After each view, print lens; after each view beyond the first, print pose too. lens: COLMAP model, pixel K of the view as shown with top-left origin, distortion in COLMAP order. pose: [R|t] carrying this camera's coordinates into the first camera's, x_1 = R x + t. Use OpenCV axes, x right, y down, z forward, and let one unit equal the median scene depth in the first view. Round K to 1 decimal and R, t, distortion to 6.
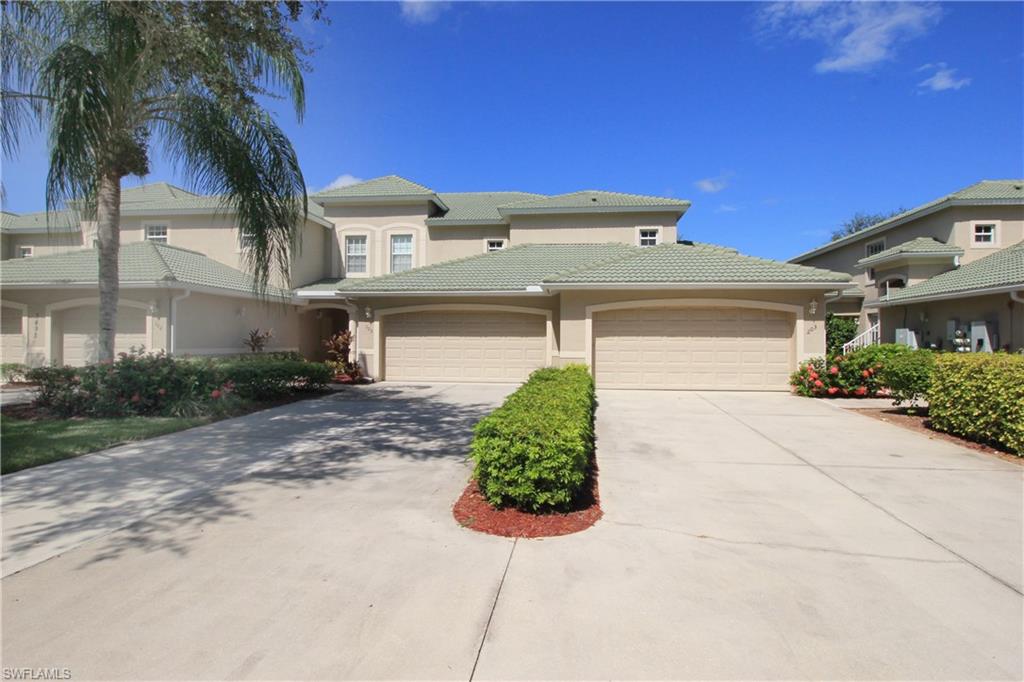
lens RADIAL K [[542.2, 0, 510.9], [0, 542.2, 337.0], [0, 0, 1]] dist [-0.003247, -0.002186]
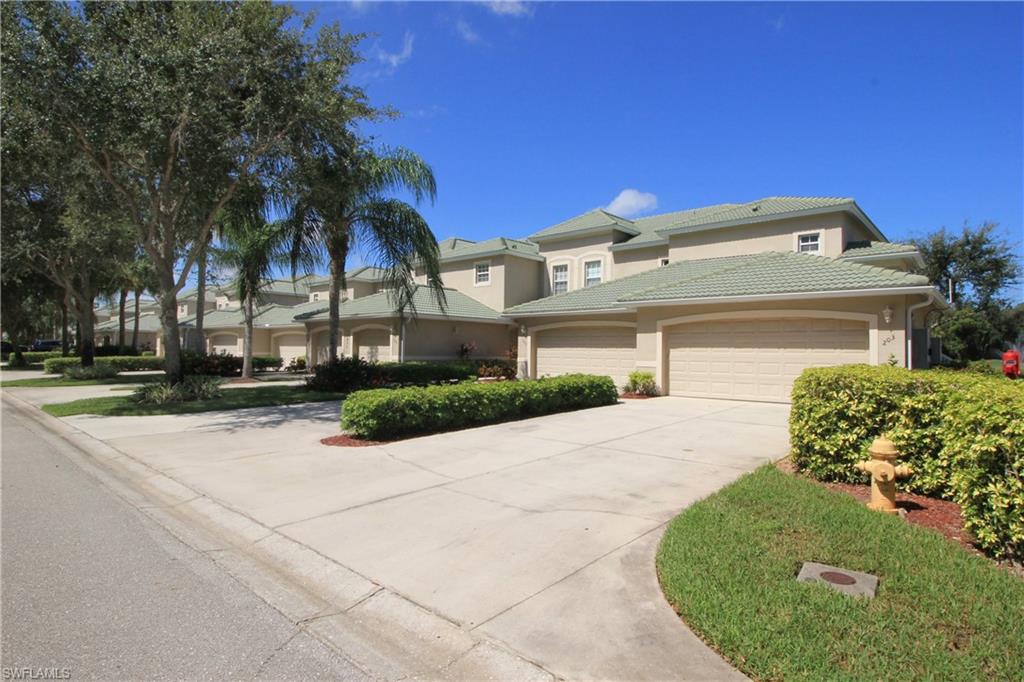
lens RADIAL K [[542.2, 0, 515.4], [0, 542.2, 346.3], [0, 0, 1]] dist [-0.003247, -0.002186]
pose [[0.813519, -0.000666, -0.581538, 0.428221], [-0.004015, 0.999969, -0.006763, 0.003378], [0.581525, 0.007837, 0.813491, -0.055709]]
